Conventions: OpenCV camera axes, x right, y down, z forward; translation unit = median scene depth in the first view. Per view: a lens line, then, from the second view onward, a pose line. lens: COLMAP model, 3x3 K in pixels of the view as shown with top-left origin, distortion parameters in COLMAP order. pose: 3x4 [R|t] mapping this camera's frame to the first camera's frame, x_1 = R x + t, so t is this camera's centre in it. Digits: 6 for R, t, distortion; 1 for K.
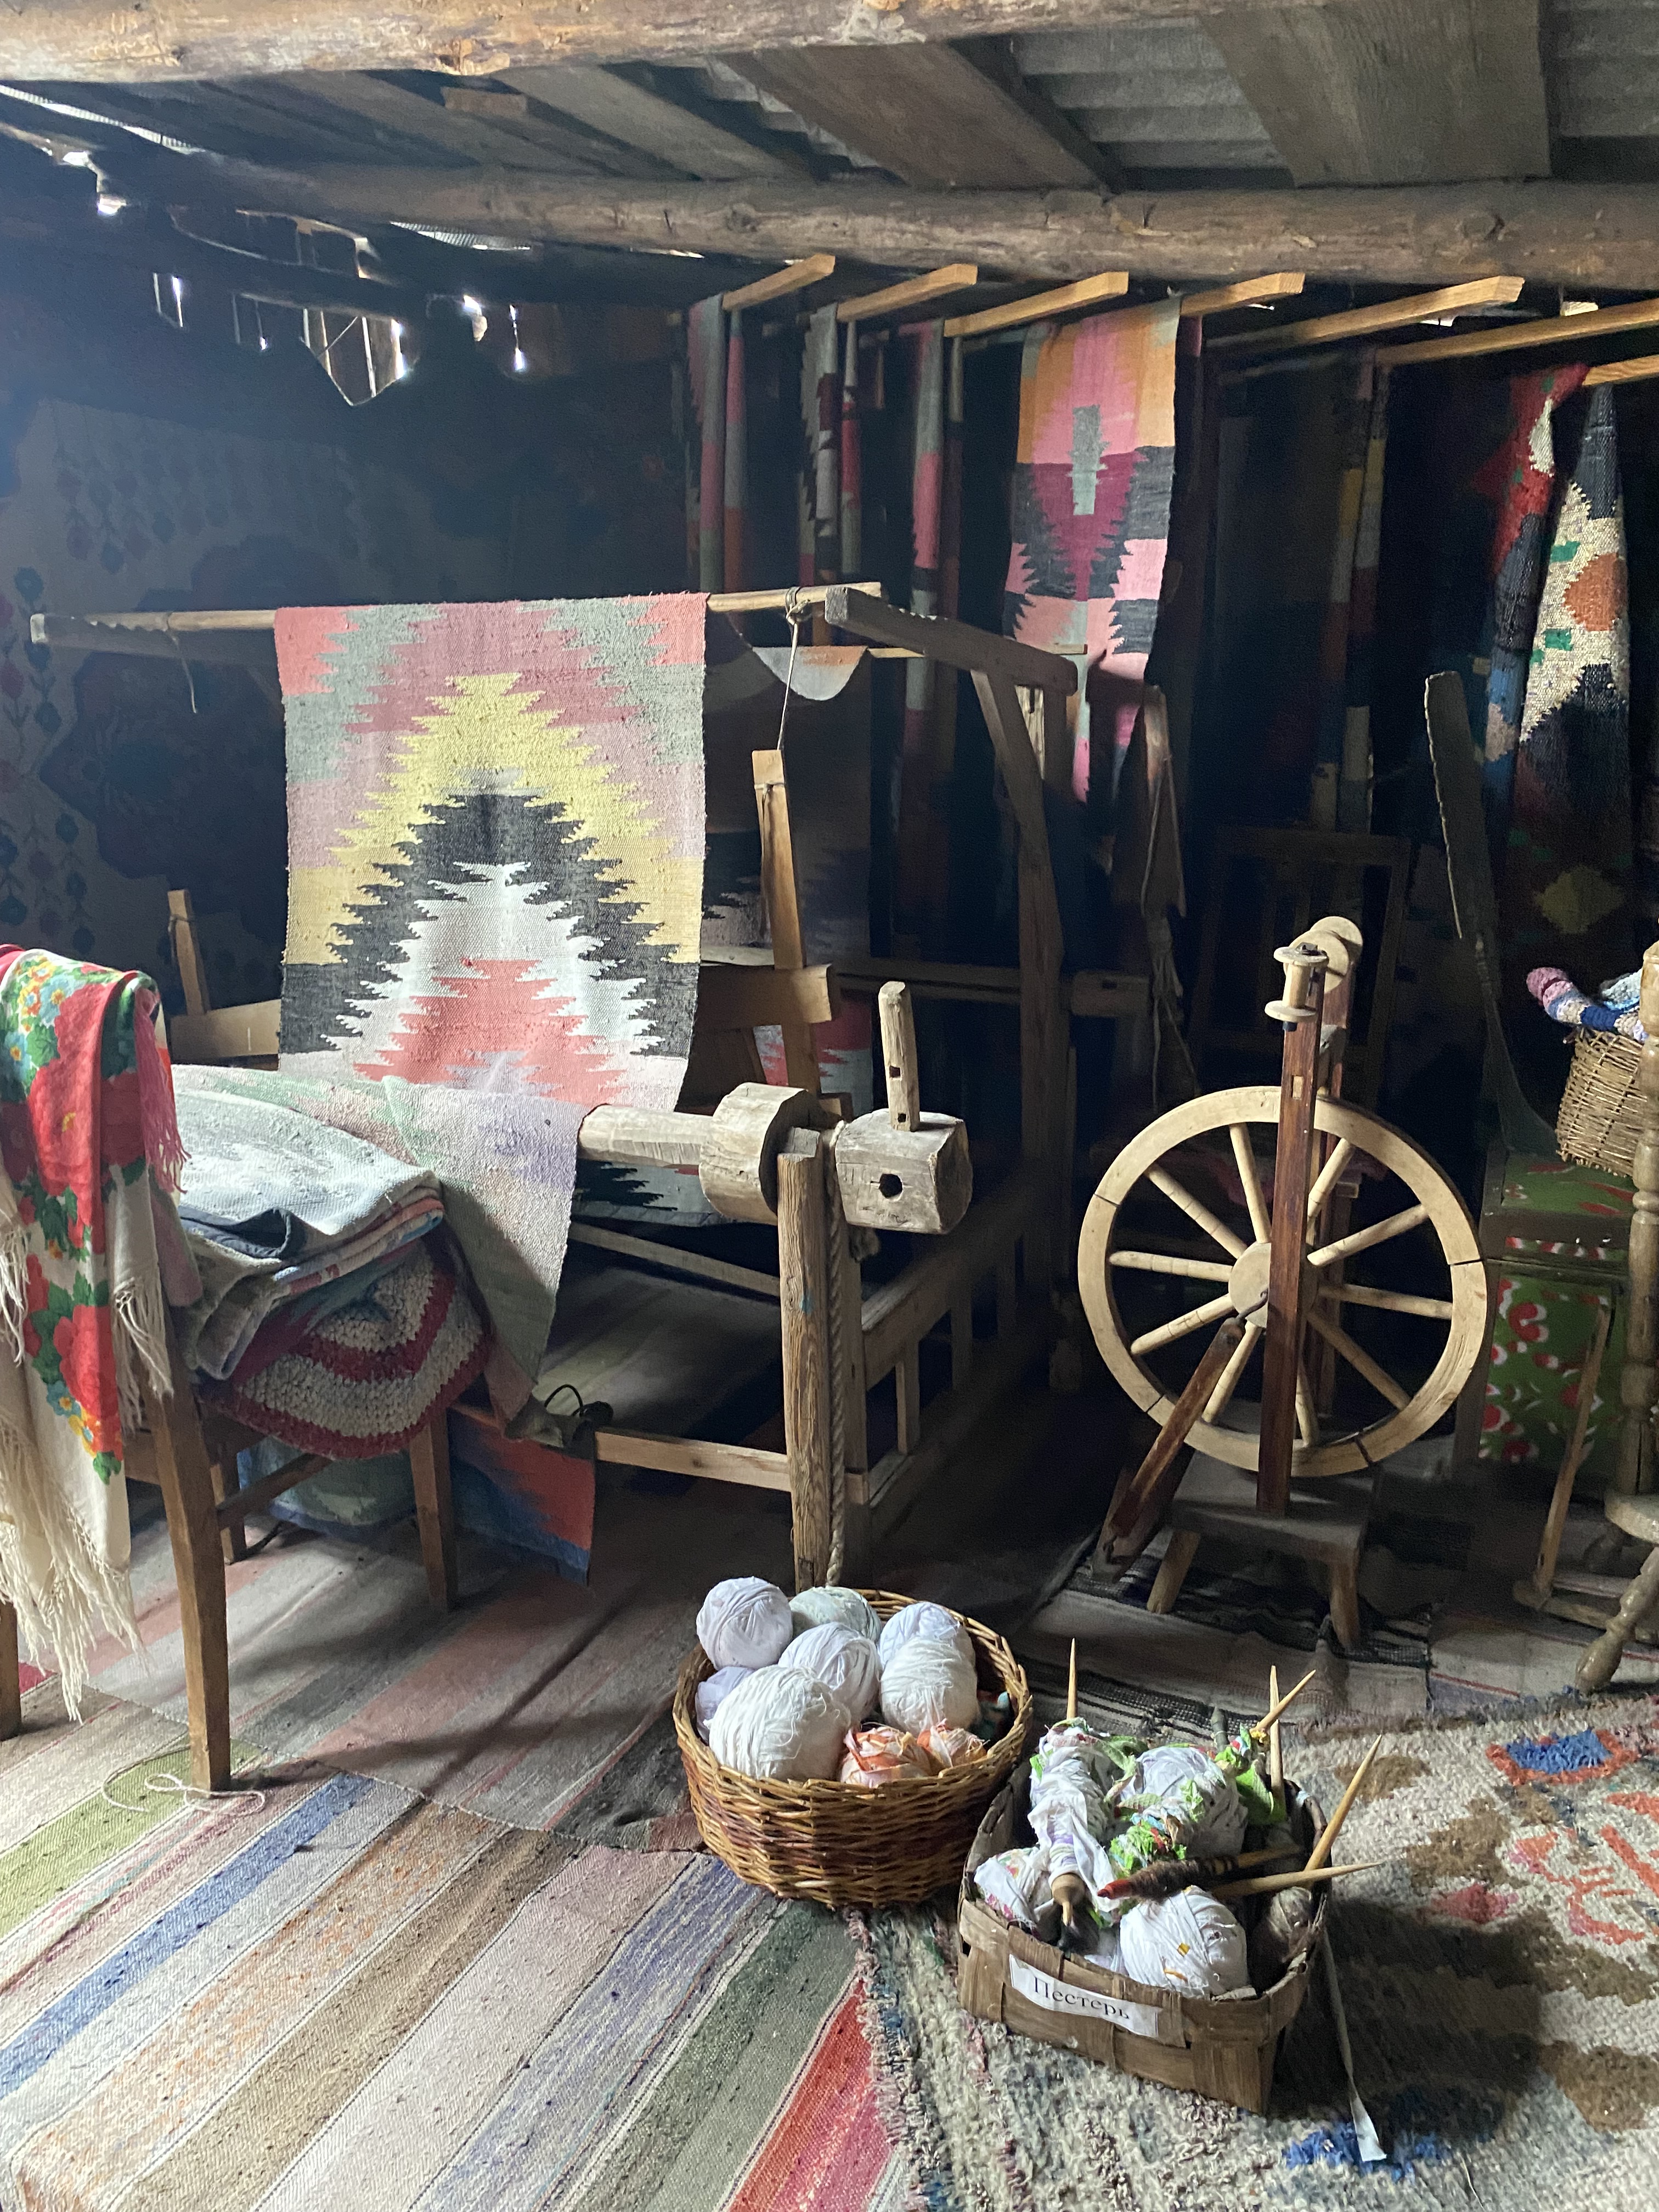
lens RADIAL K [[1693.2, 0, 836.1], [0, 1693.2, 1114.6], [0, 0, 1]] dist [0.026404, -0.031732]
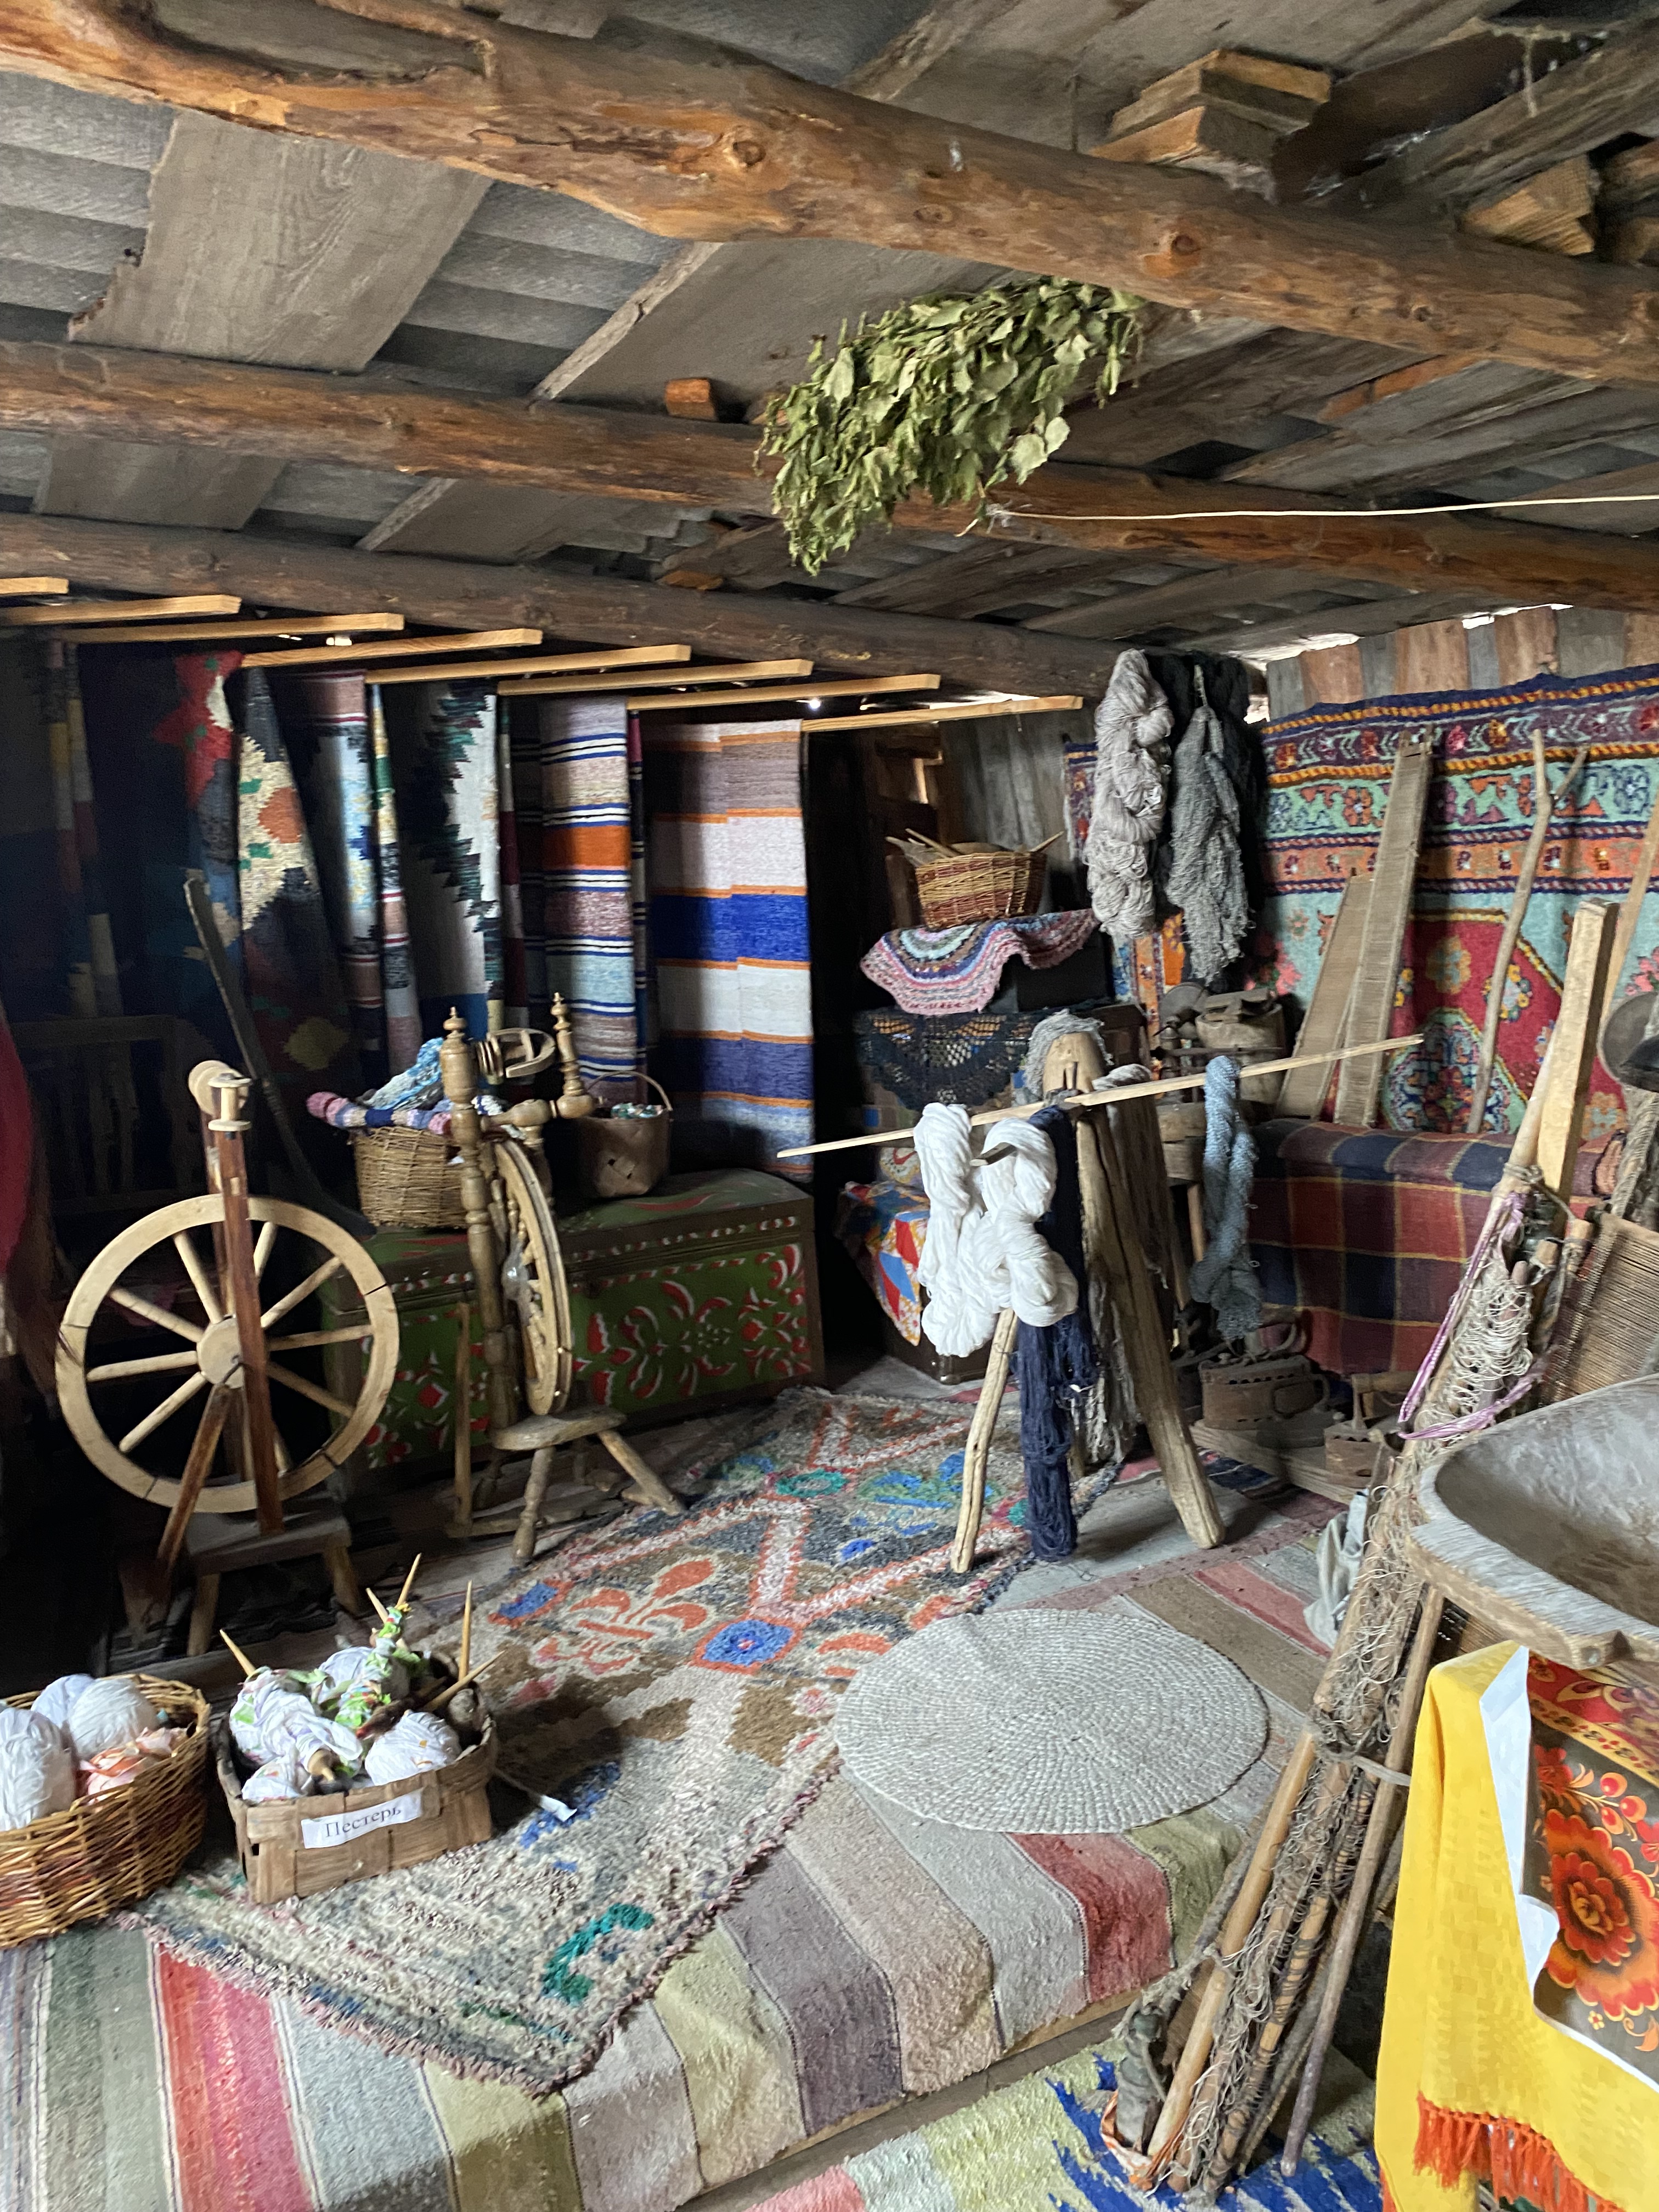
lens RADIAL K [[1693.2, 0, 836.1], [0, 1693.2, 1114.6], [0, 0, 1]] dist [0.026404, -0.031732]
pose [[0.656437, -0.159531, 0.737320, -0.351941], [0.255003, 0.966776, -0.017852, 0.067185], [-0.709975, 0.199738, 0.675308, -0.198171]]
